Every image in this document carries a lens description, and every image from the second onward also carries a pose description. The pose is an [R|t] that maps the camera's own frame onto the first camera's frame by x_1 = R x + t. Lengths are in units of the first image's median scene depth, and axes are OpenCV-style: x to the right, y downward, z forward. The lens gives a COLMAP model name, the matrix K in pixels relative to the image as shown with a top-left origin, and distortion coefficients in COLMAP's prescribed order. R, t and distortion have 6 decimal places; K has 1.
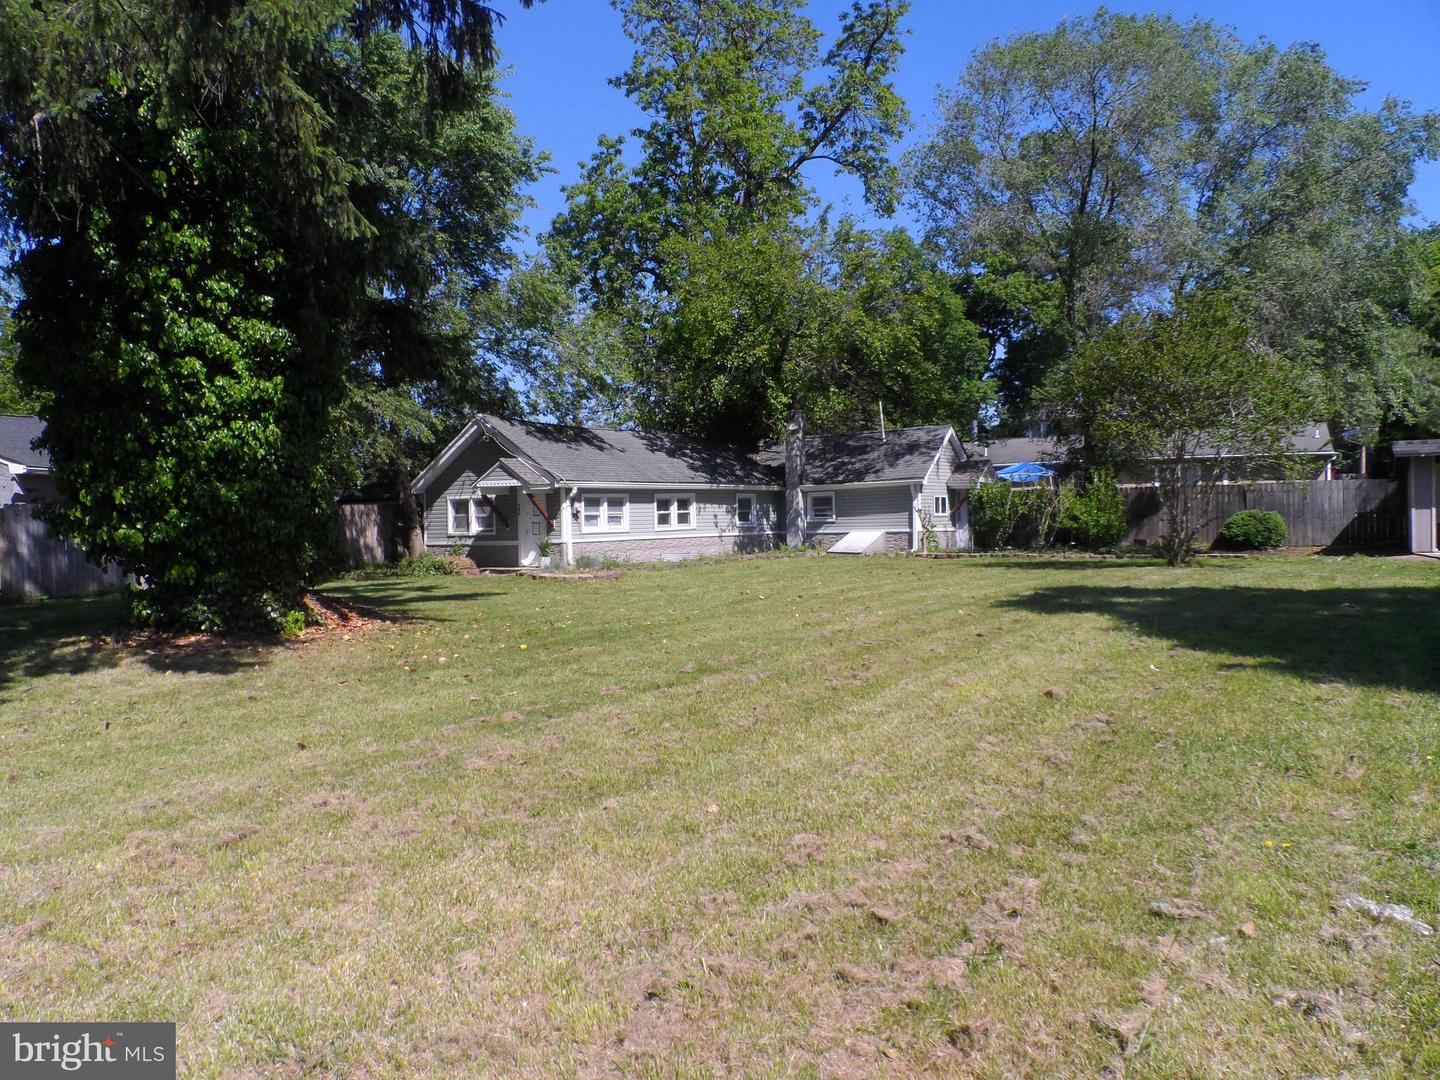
lens RADIAL K [[1105.5, 0, 721.8], [0, 1105.5, 549.4], [0, 0, 1]] dist [-0.028051, 0.044349]
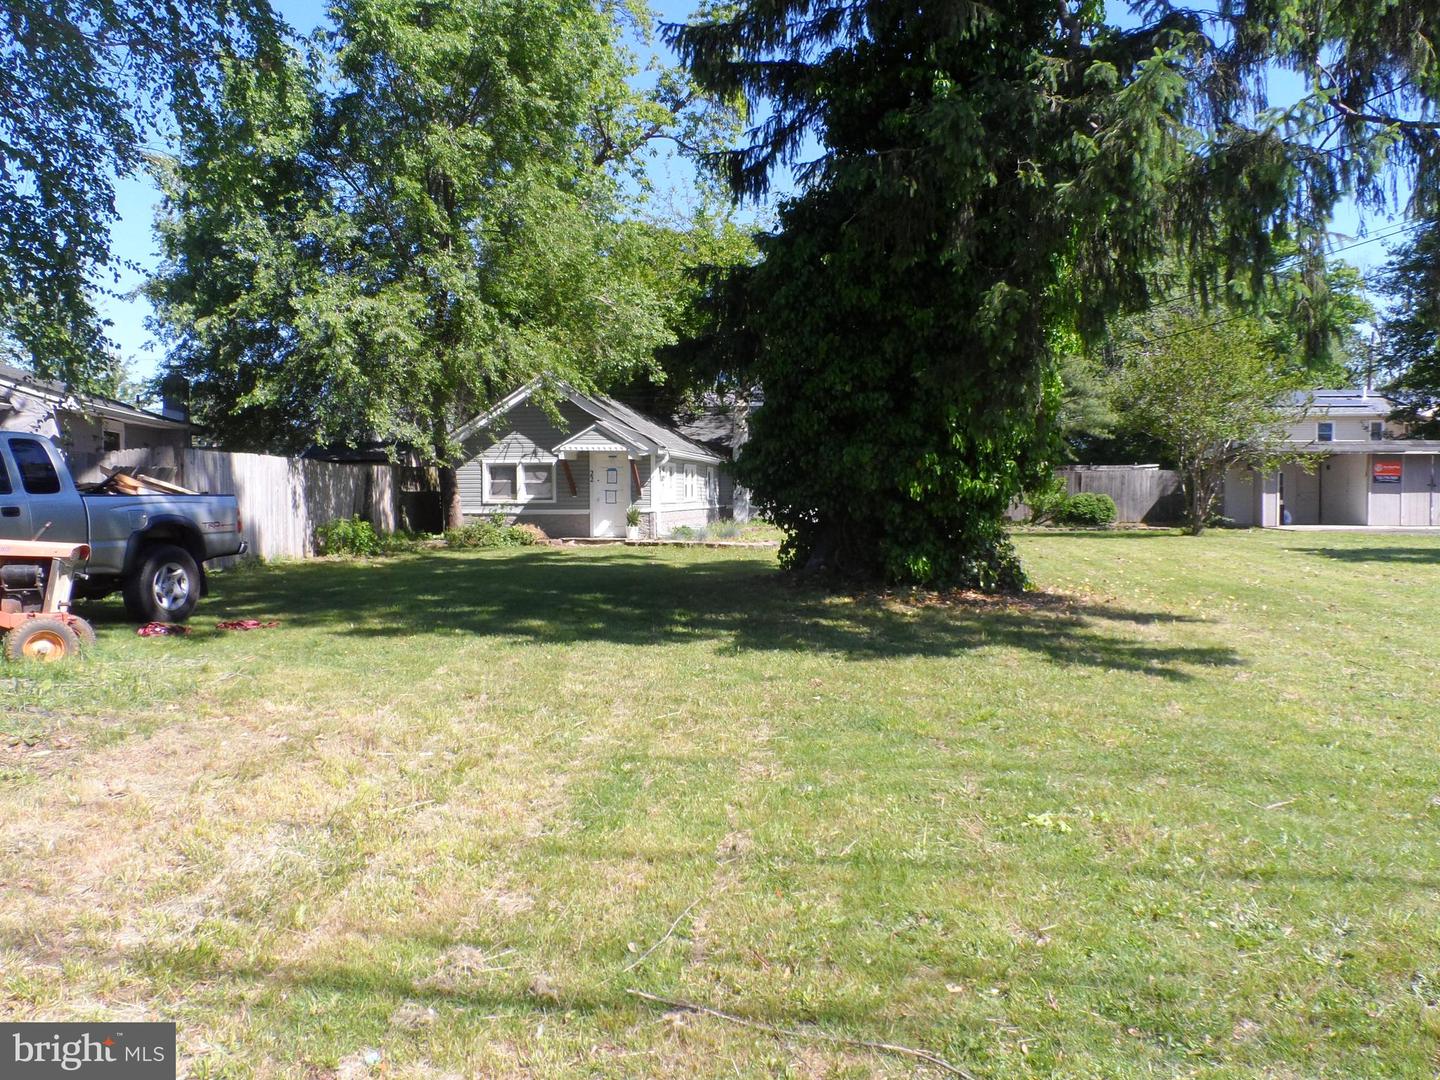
lens RADIAL K [[1105.5, 0, 716.5], [0, 1105.5, 539.9], [0, 0, 1]] dist [-0.028051, 0.044349]
pose [[0.895069, -0.000014, 0.445927, -0.432459], [-0.003240, 0.999973, 0.006535, 0.009797], [-0.445916, -0.007294, 0.895045, 0.096226]]
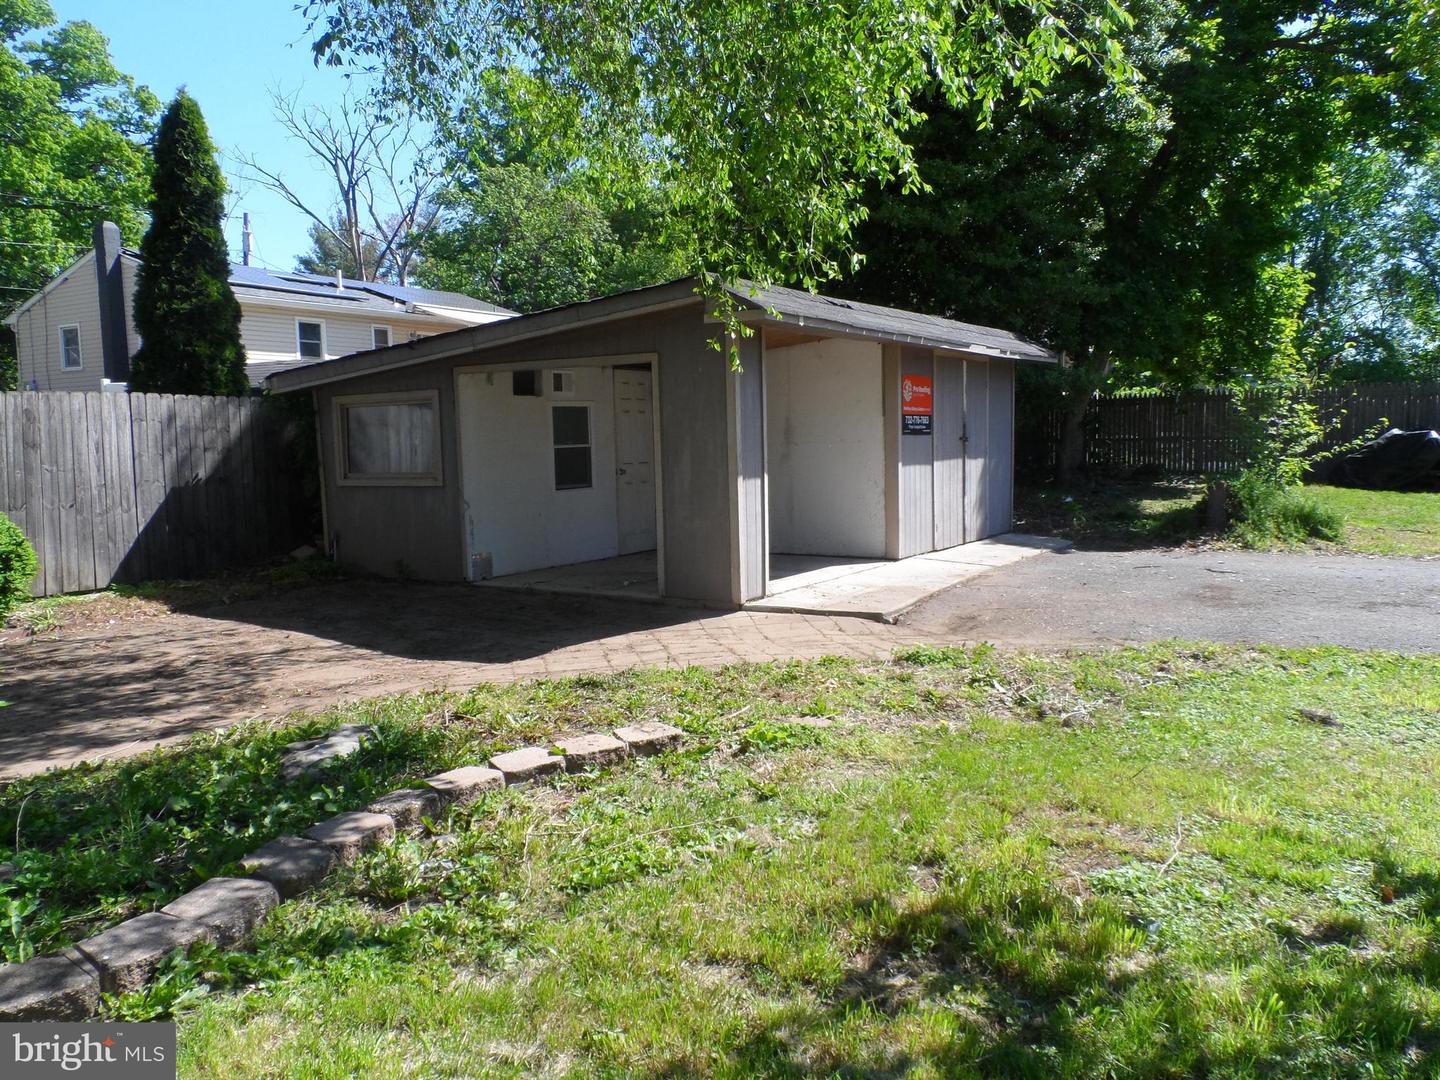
lens RADIAL K [[1105.5, 0, 719.5], [0, 1105.5, 537.1], [0, 0, 1]] dist [-0.028051, 0.044349]
pose [[0.050163, -0.075743, 0.995865, 0.229881], [0.044084, 0.996316, 0.073556, -0.035398], [-0.997768, 0.040212, 0.053318, 0.794200]]
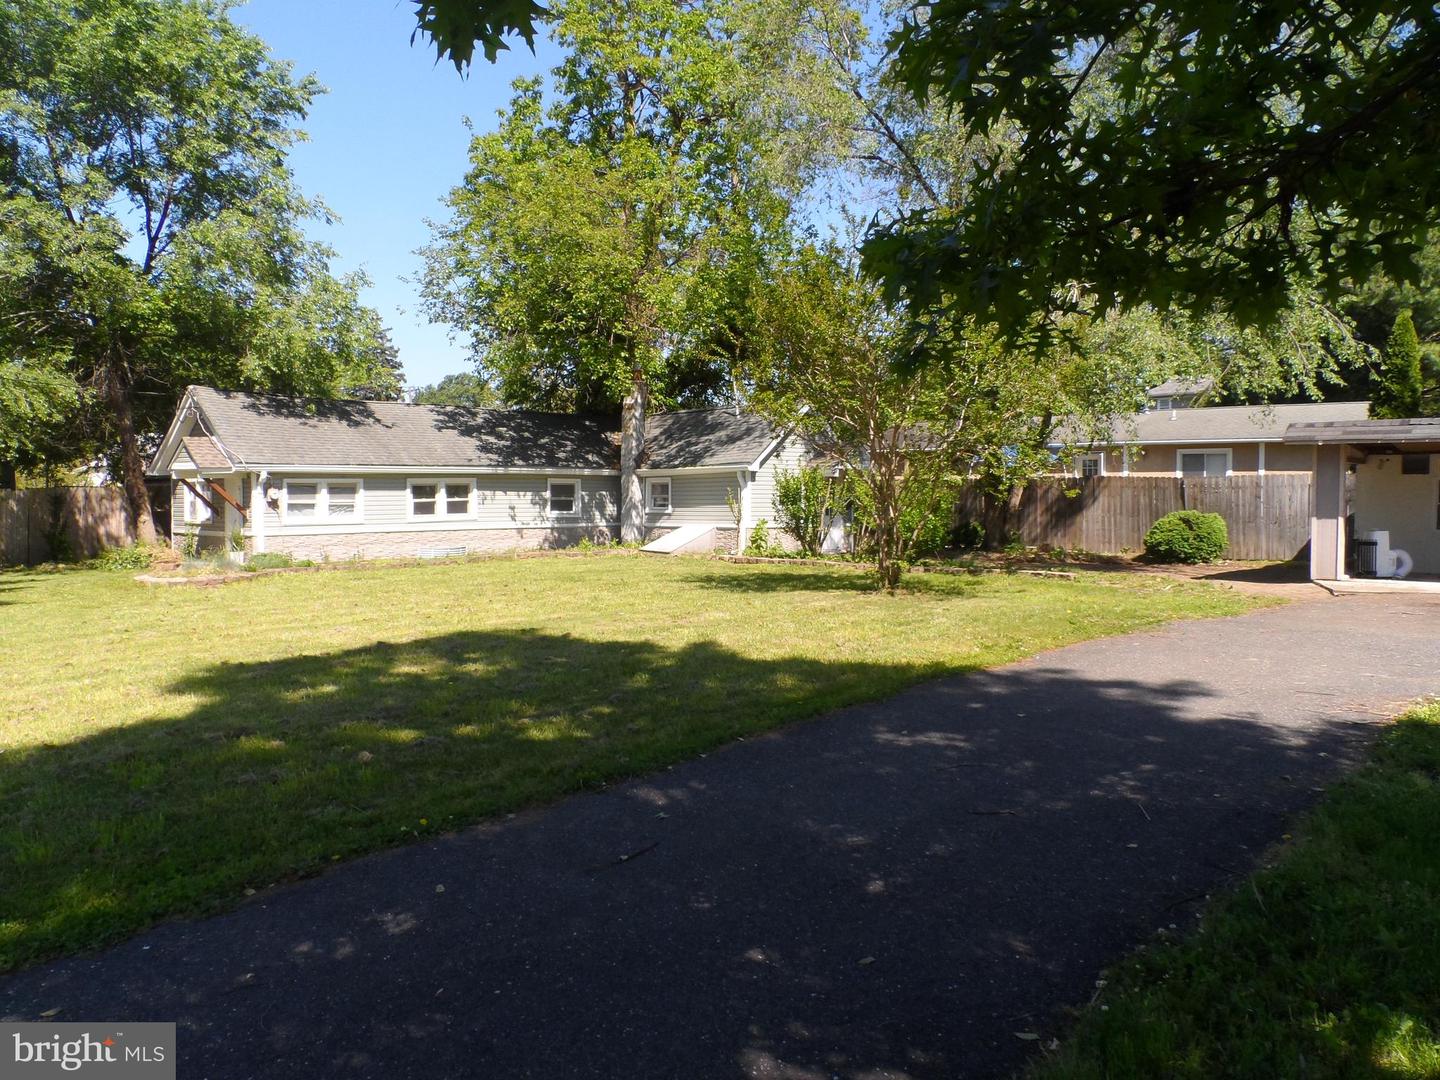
lens RADIAL K [[1105.5, 0, 723.6], [0, 1105.5, 537.3], [0, 0, 1]] dist [-0.028051, 0.044349]
pose [[0.980241, 0.024763, -0.196250, 0.318263], [-0.022299, 0.999642, 0.014753, -0.021217], [0.196545, -0.010085, 0.980443, 0.191755]]
